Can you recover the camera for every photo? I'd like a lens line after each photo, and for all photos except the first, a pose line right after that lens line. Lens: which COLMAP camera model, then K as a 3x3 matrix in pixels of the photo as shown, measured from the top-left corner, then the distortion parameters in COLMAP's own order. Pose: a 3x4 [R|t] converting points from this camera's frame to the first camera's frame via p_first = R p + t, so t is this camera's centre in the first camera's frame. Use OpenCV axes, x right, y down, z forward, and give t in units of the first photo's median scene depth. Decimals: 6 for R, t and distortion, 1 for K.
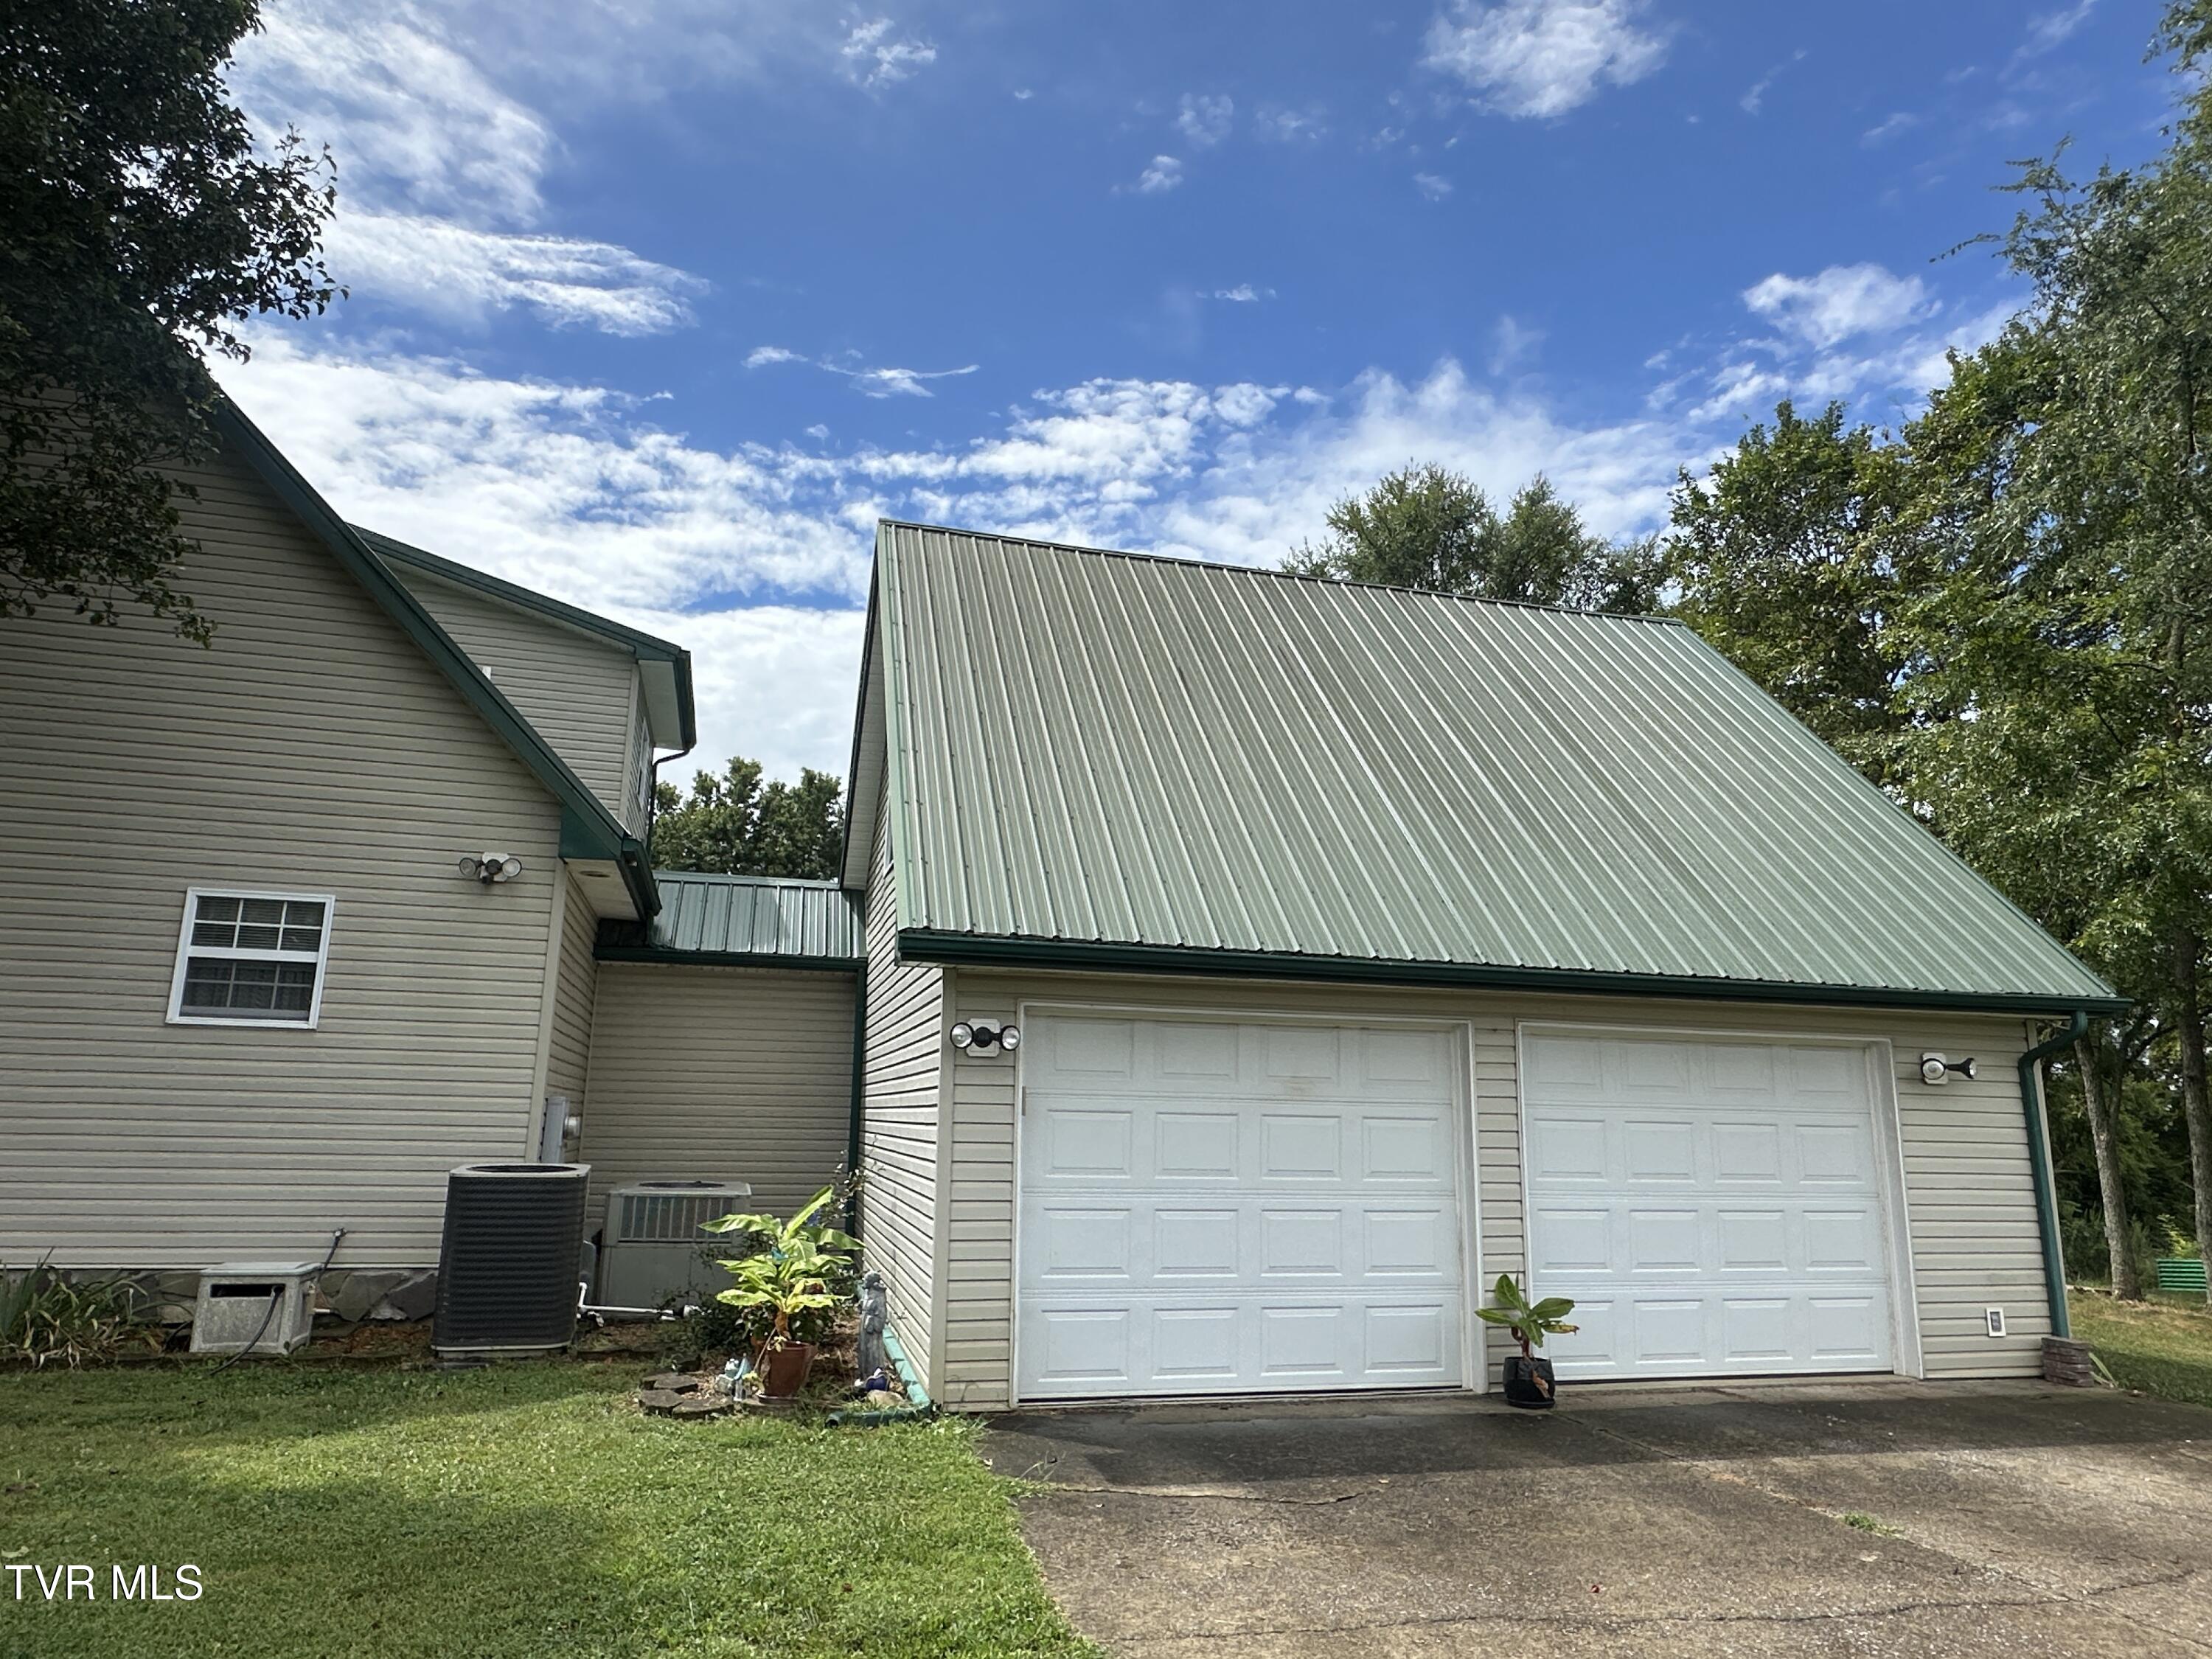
lens RADIAL K [[1389.2, 0, 1106.0], [0, 1389.2, 829.5], [0, 0, 1]] dist [-0.007604, 0.000122]
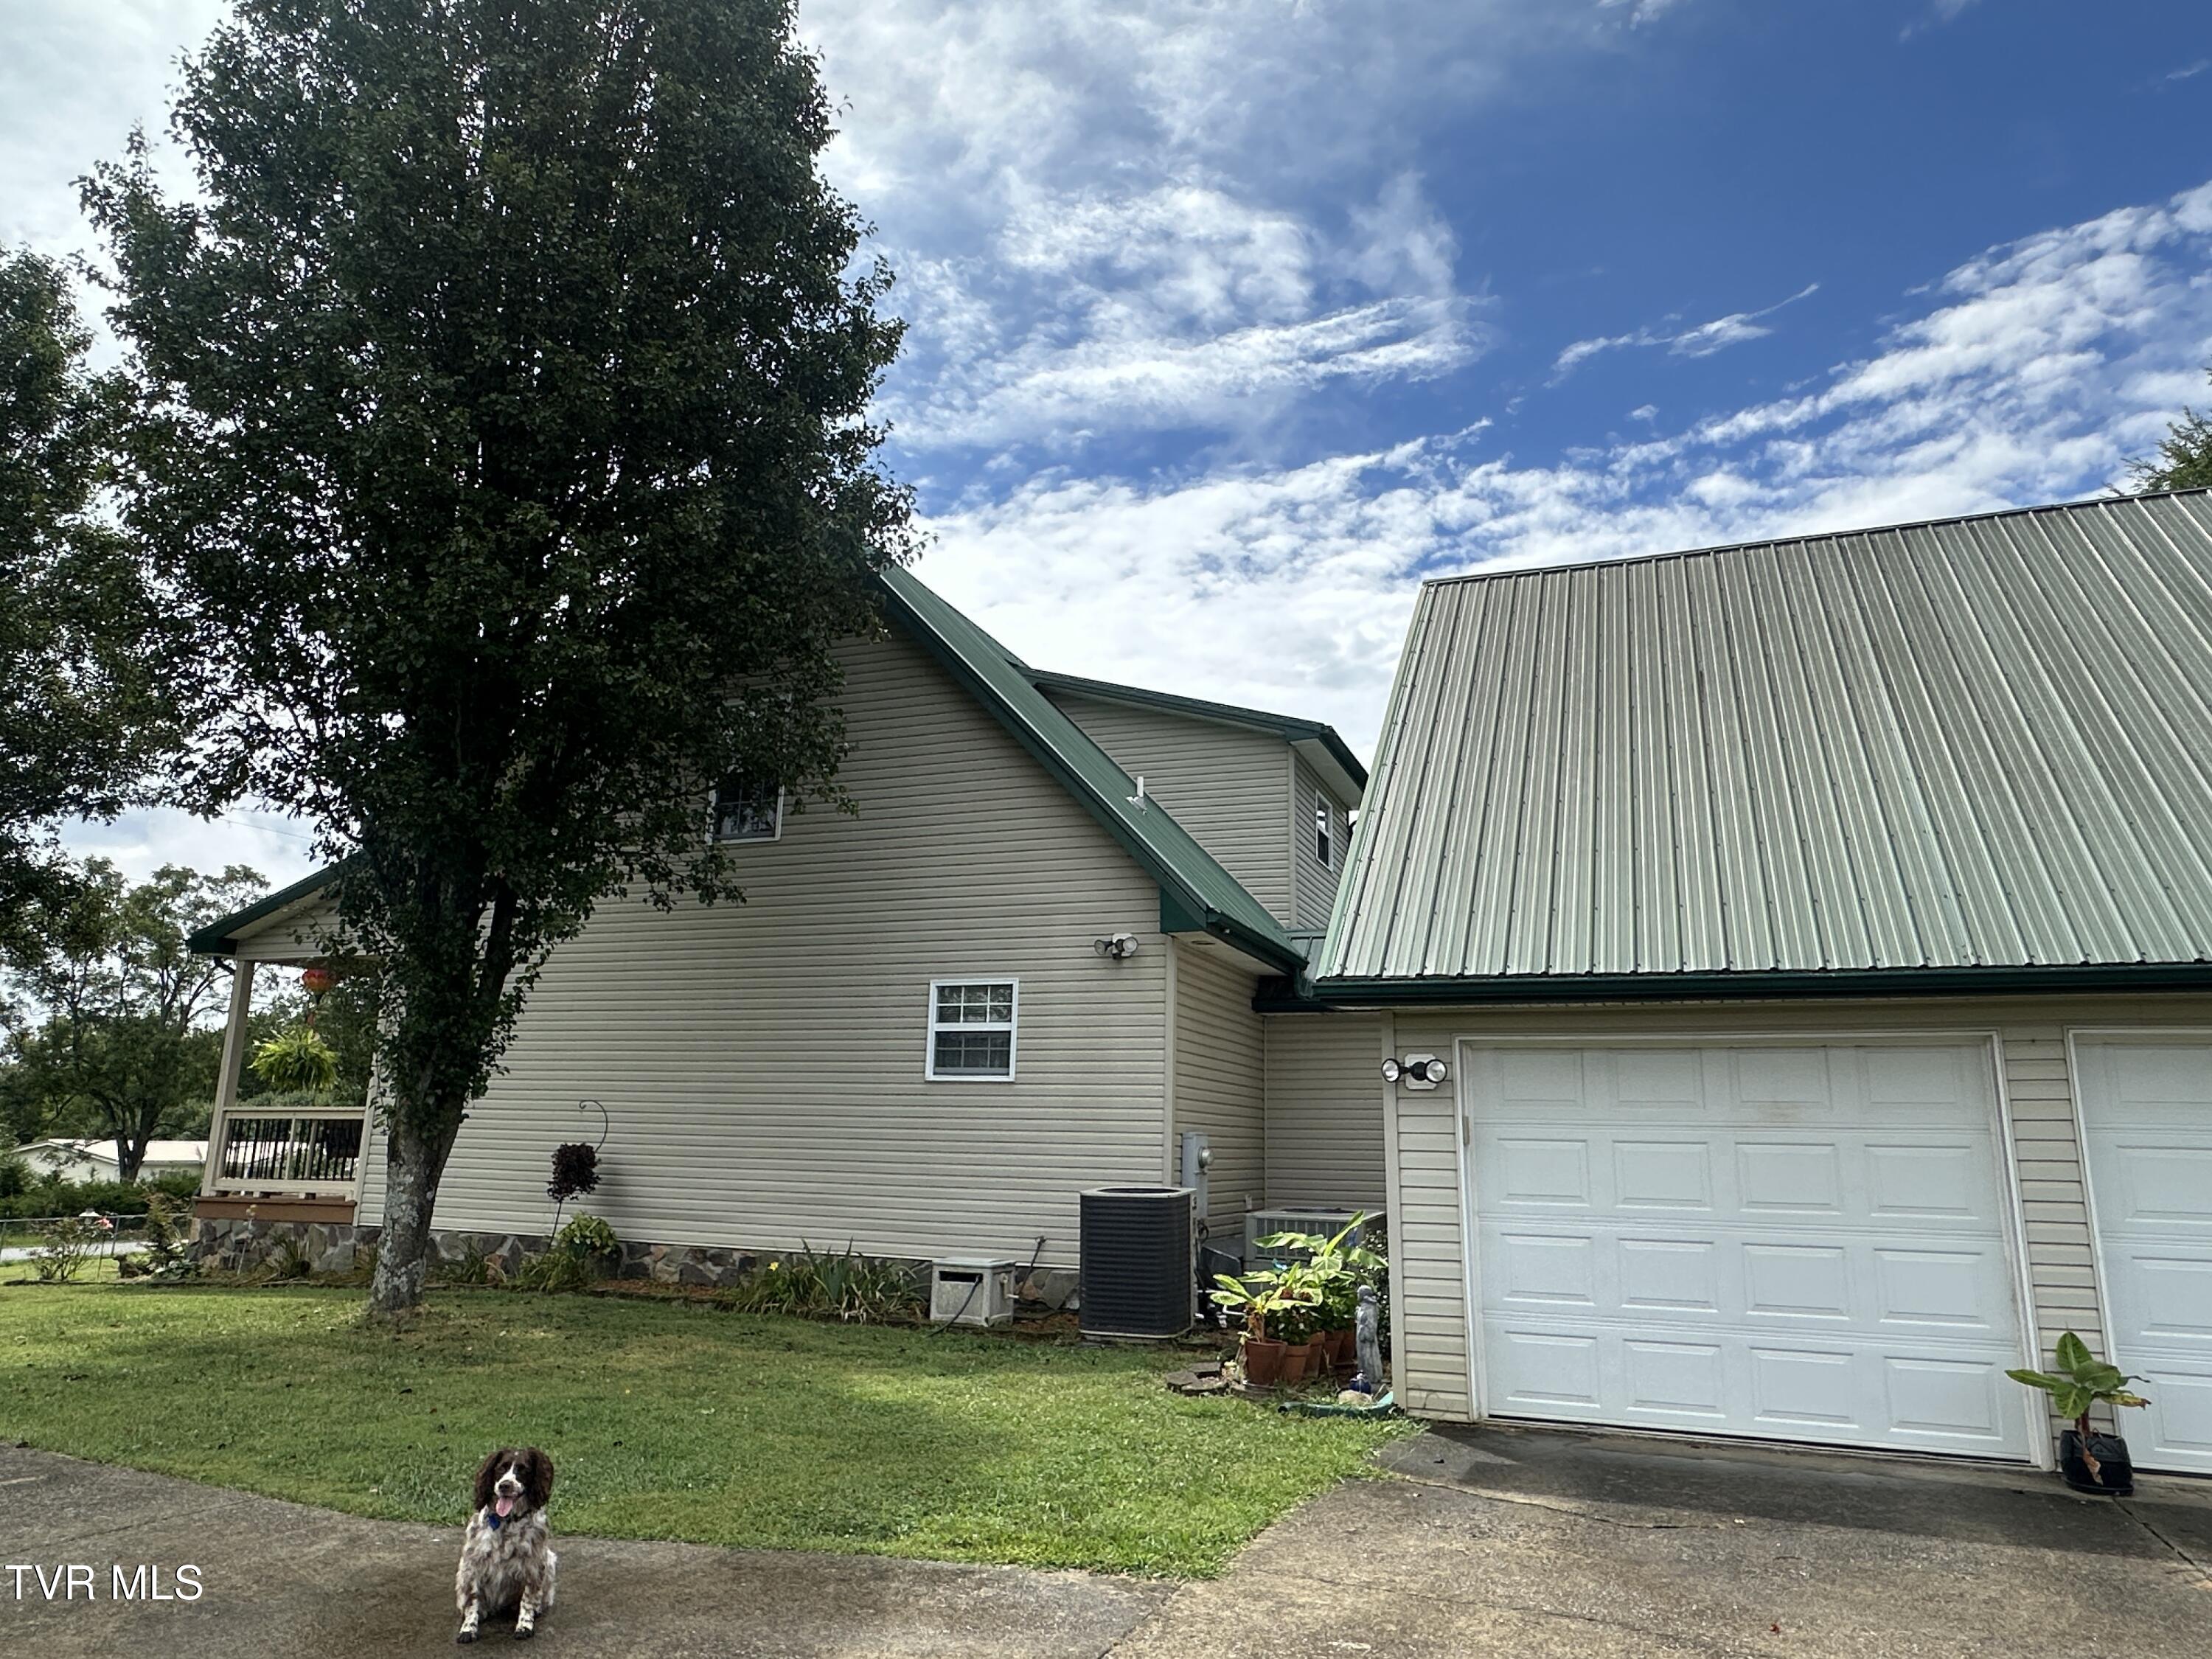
lens RADIAL K [[1476.2, 0, 1106.0], [0, 1476.2, 829.5], [0, 0, 1]] dist [-0.001629, -0.004843]
pose [[0.787233, -0.132929, -0.602158, 0.345800], [0.123297, 0.990702, -0.057509, -0.000261], [0.604203, -0.028971, 0.796303, -0.042571]]
